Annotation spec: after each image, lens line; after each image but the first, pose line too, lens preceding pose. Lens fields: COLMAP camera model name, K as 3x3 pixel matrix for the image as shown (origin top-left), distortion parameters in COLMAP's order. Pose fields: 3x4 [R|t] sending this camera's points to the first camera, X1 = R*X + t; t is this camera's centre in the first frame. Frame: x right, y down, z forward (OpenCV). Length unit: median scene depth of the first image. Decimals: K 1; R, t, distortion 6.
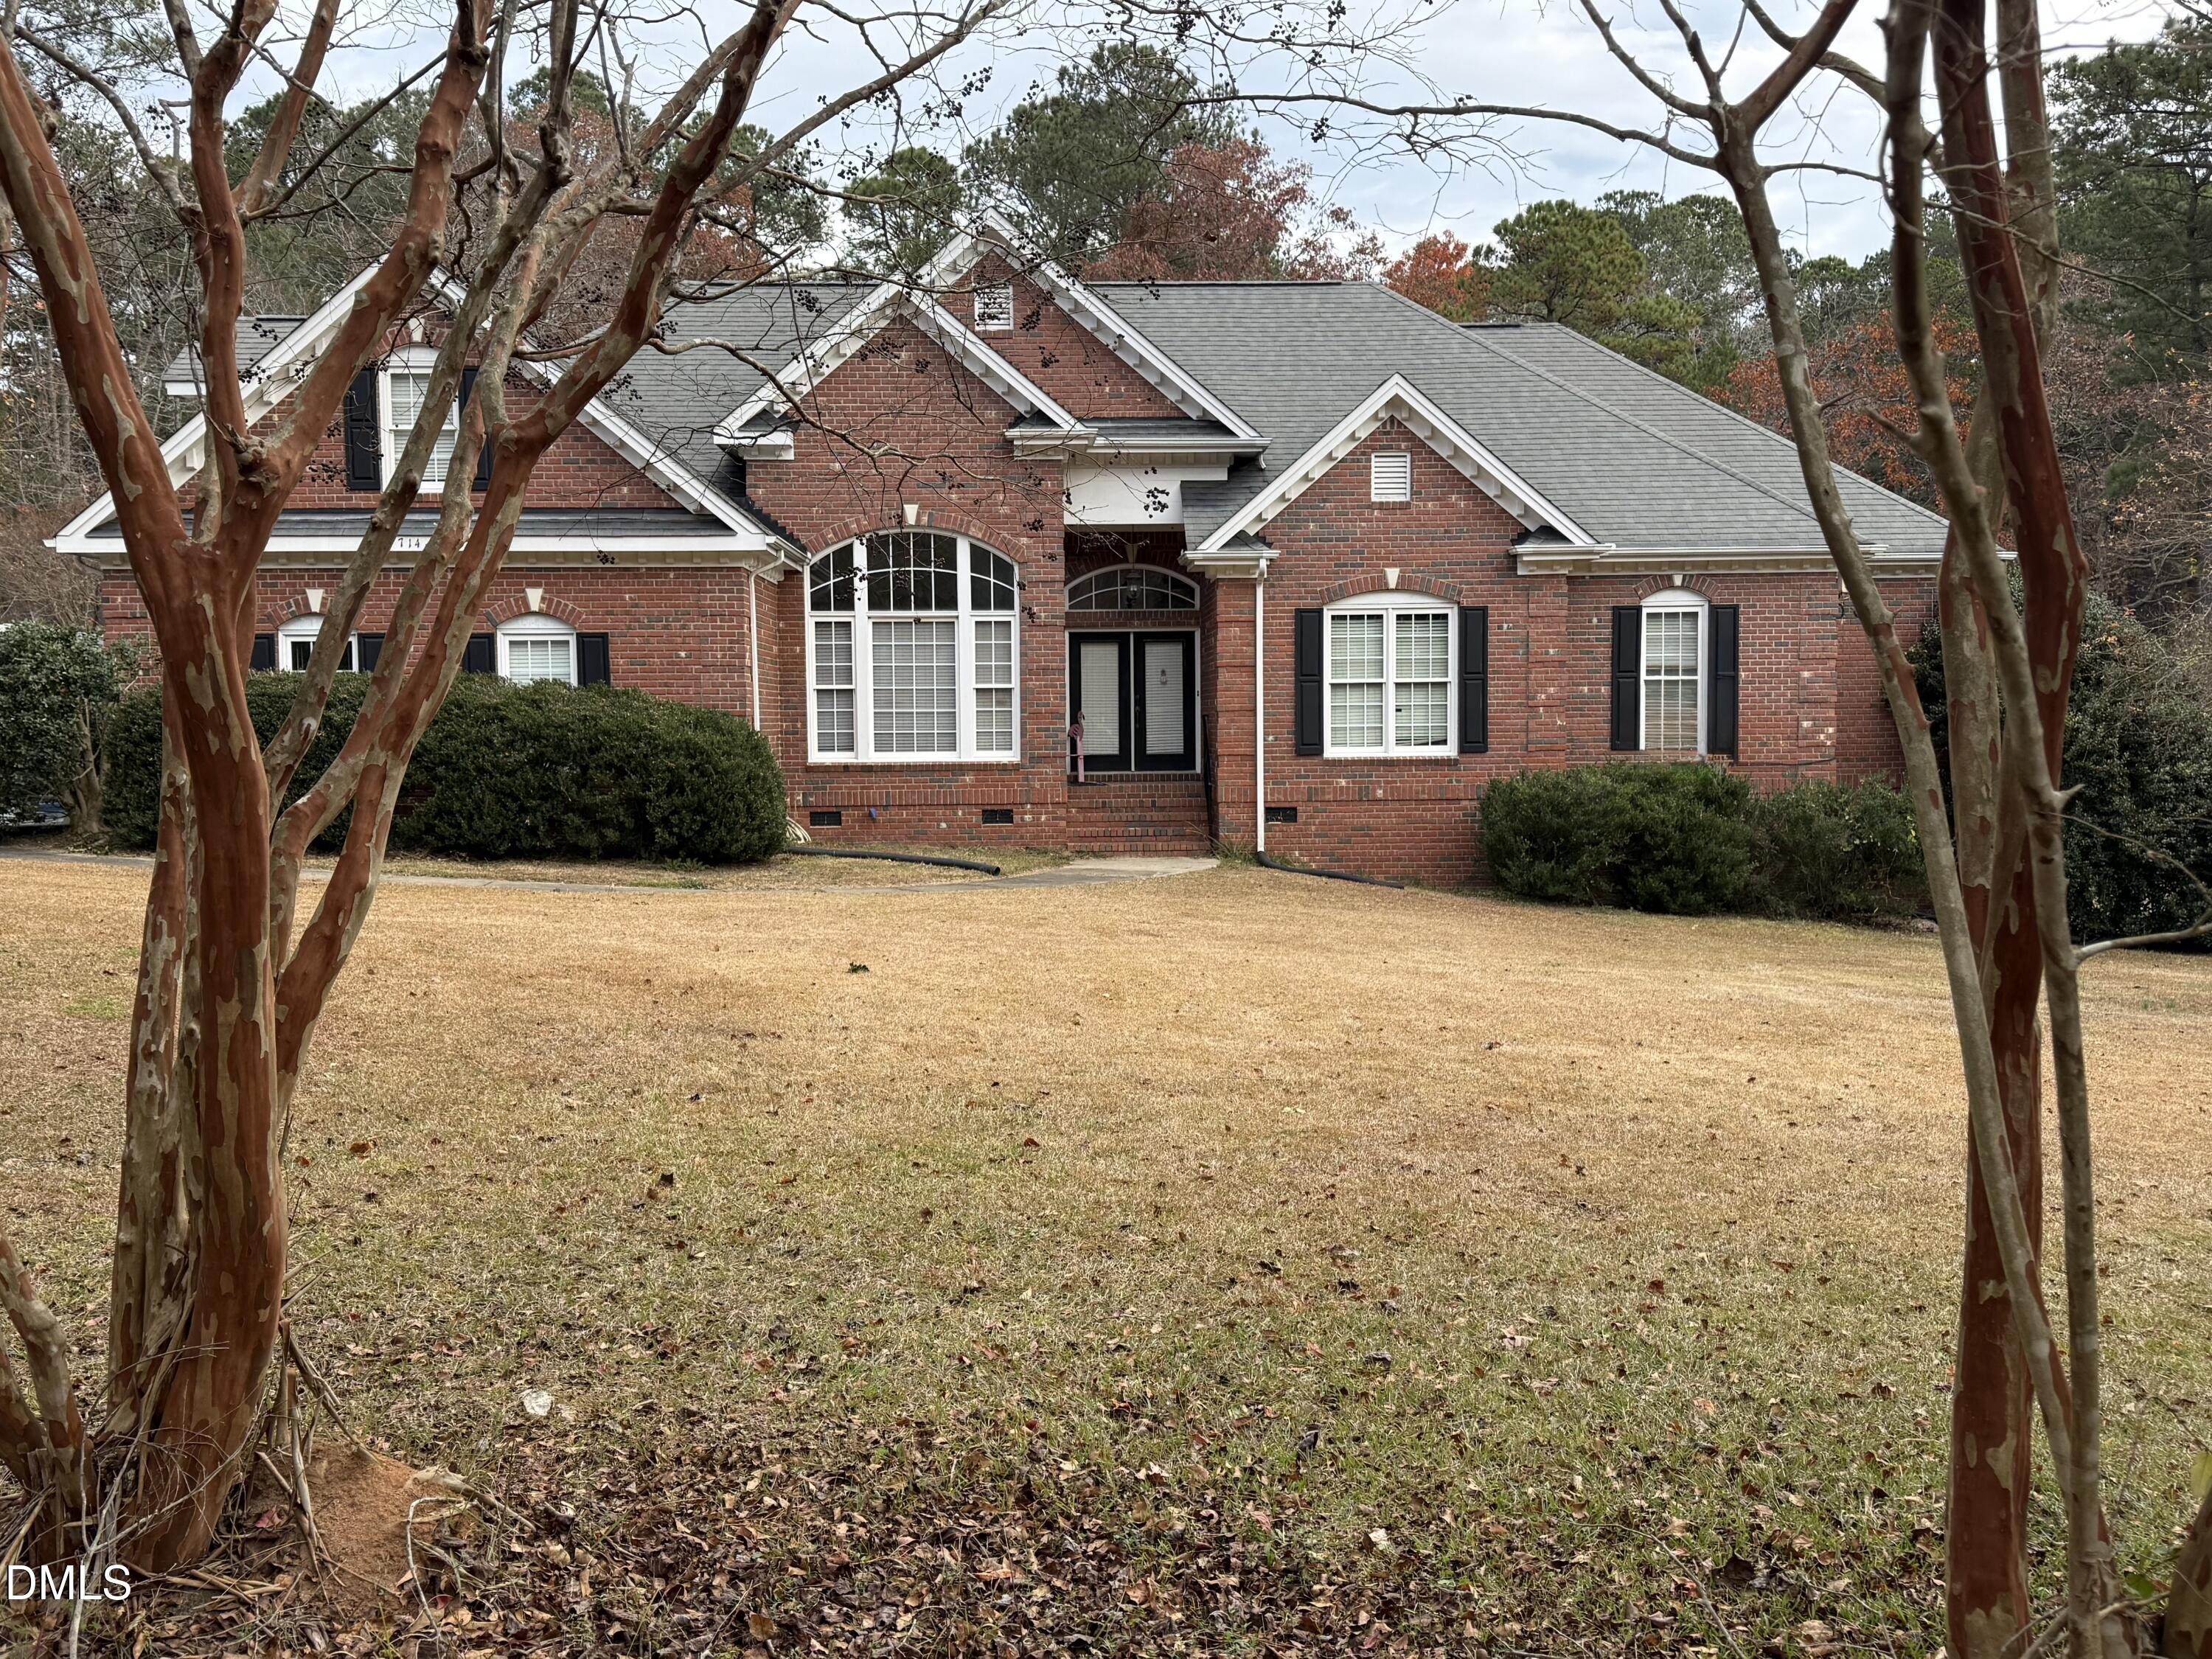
lens RADIAL K [[1996.5, 0, 1113.8], [0, 1996.5, 831.9], [0, 0, 1]] dist [0.090273, -0.002349]
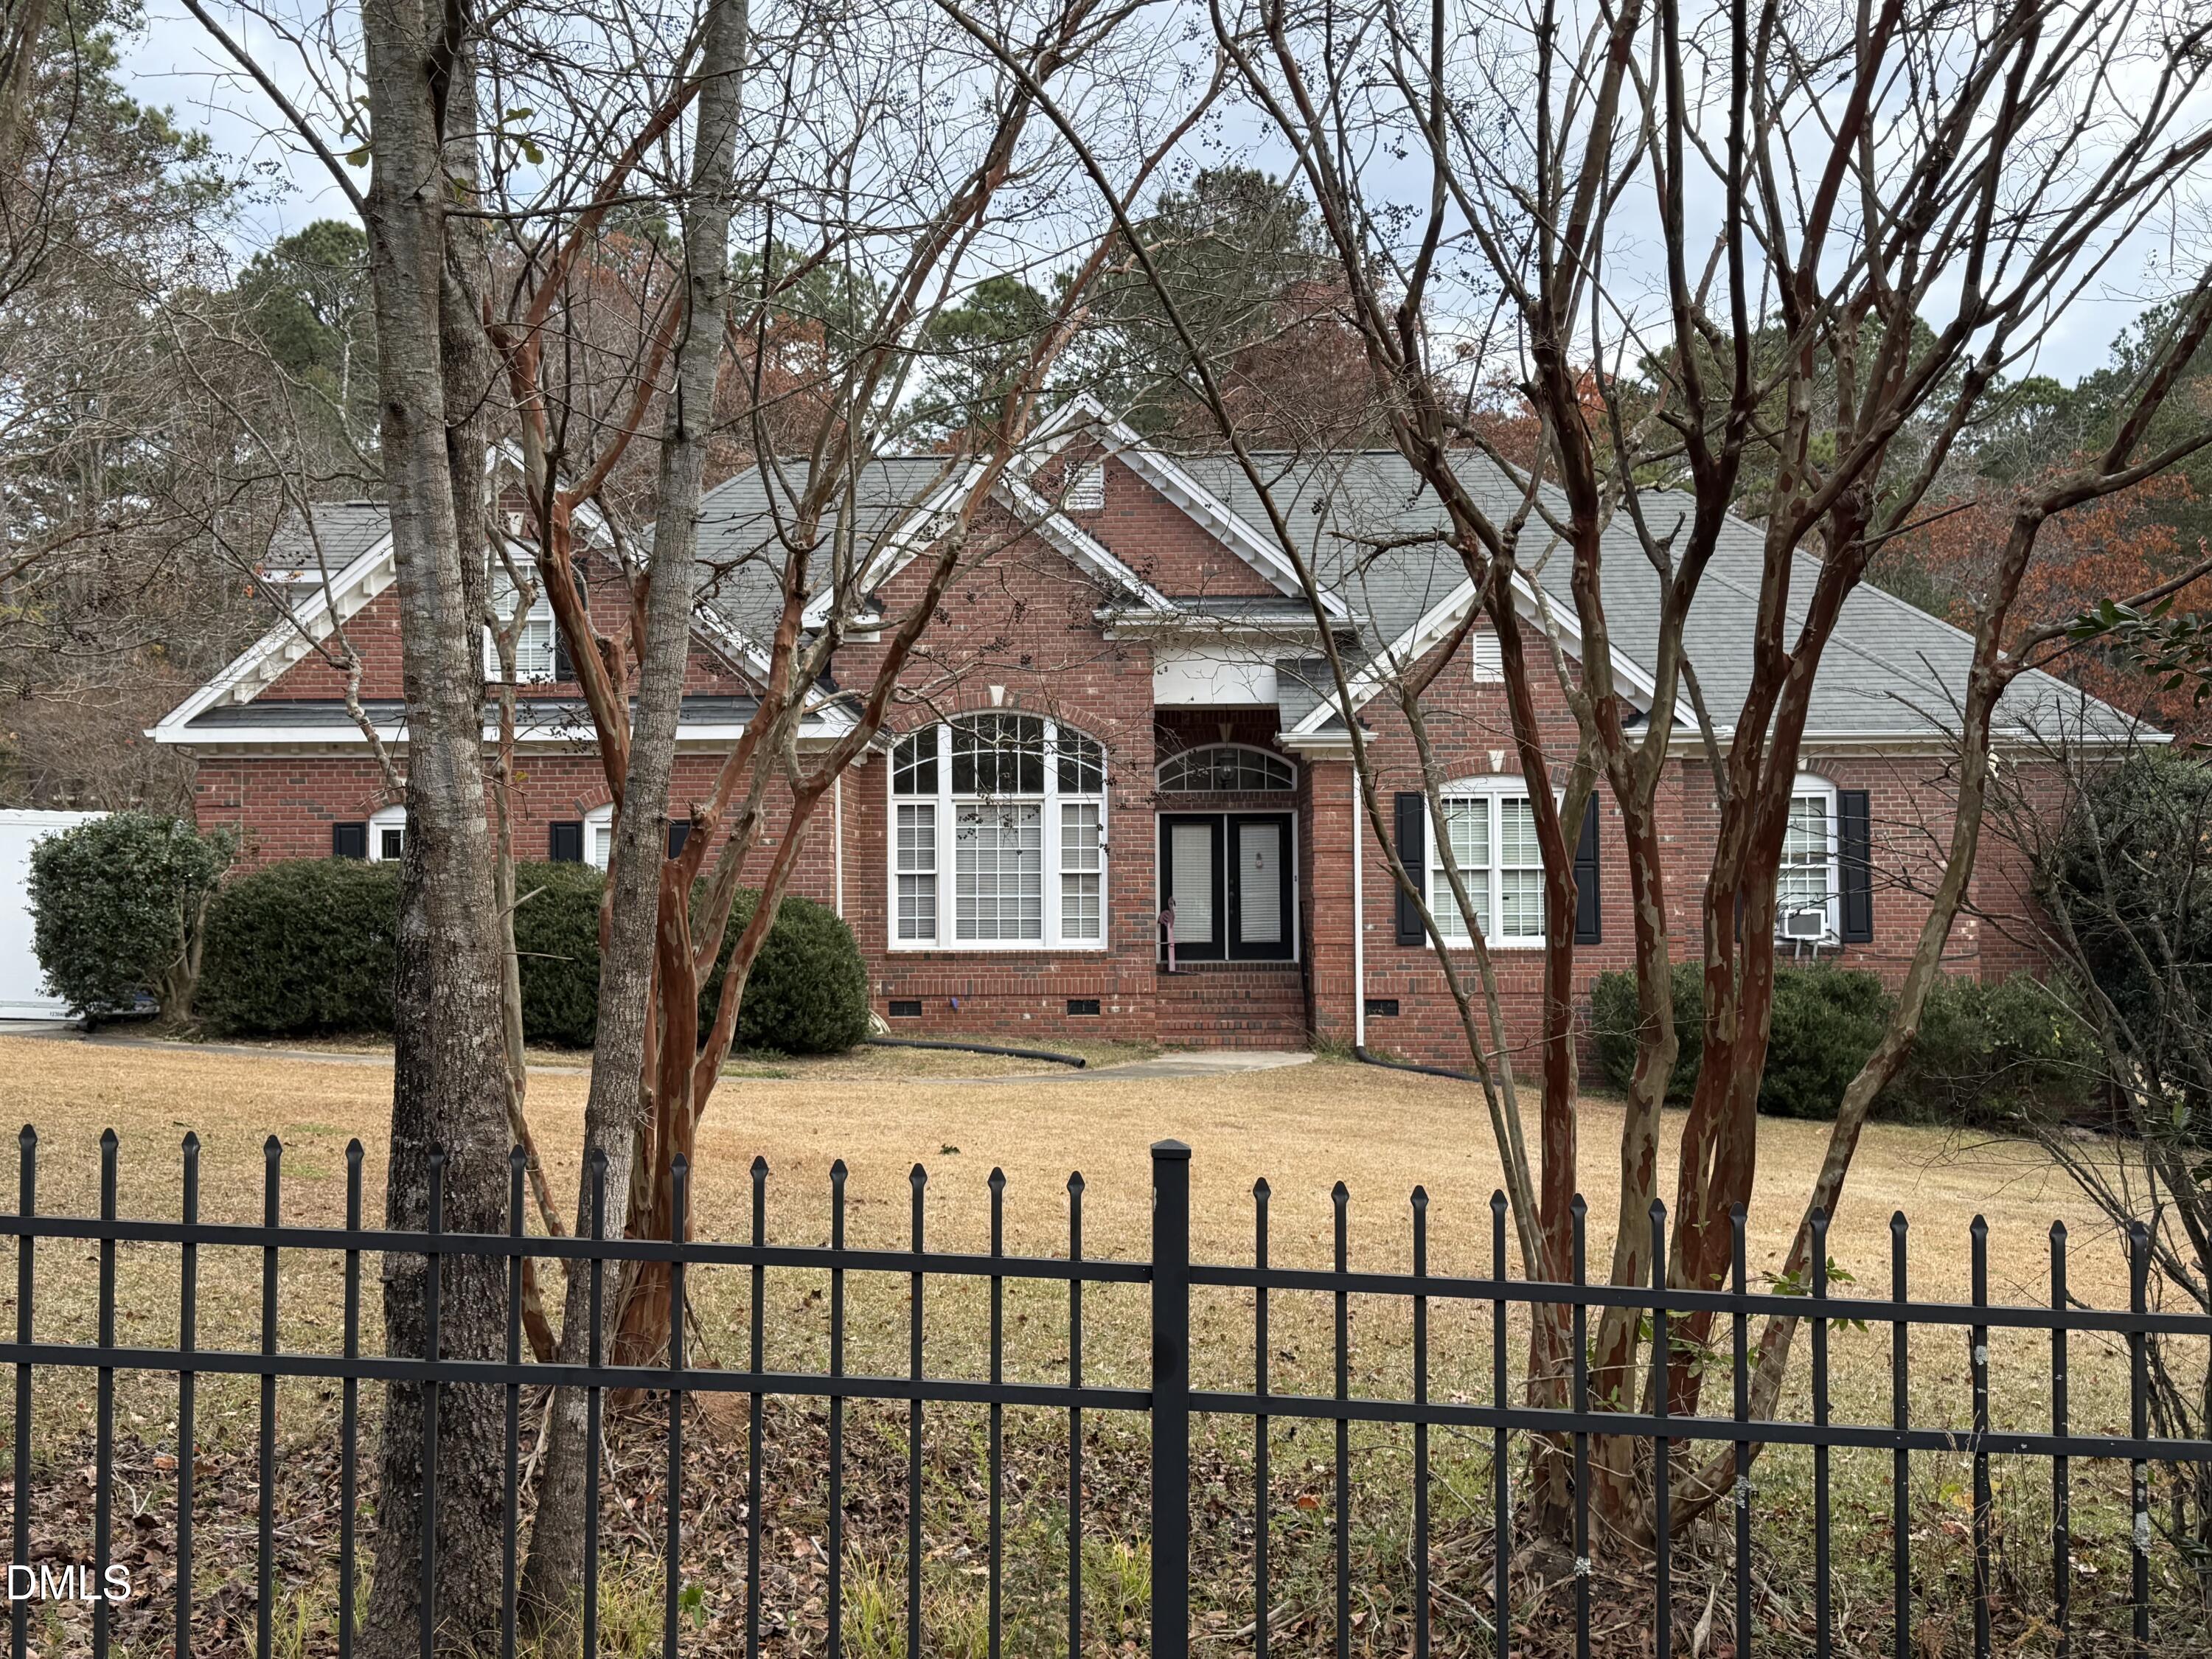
lens RADIAL K [[2385.3, 0, 1106.8], [0, 2385.3, 826.8], [0, 0, 1]] dist [0.120637, 0.000000]
pose [[0.998774, 0.002381, -0.049439, 0.009335], [-0.006522, 0.996464, -0.083771, 0.001872], [0.049065, 0.083990, 0.995258, -0.145582]]
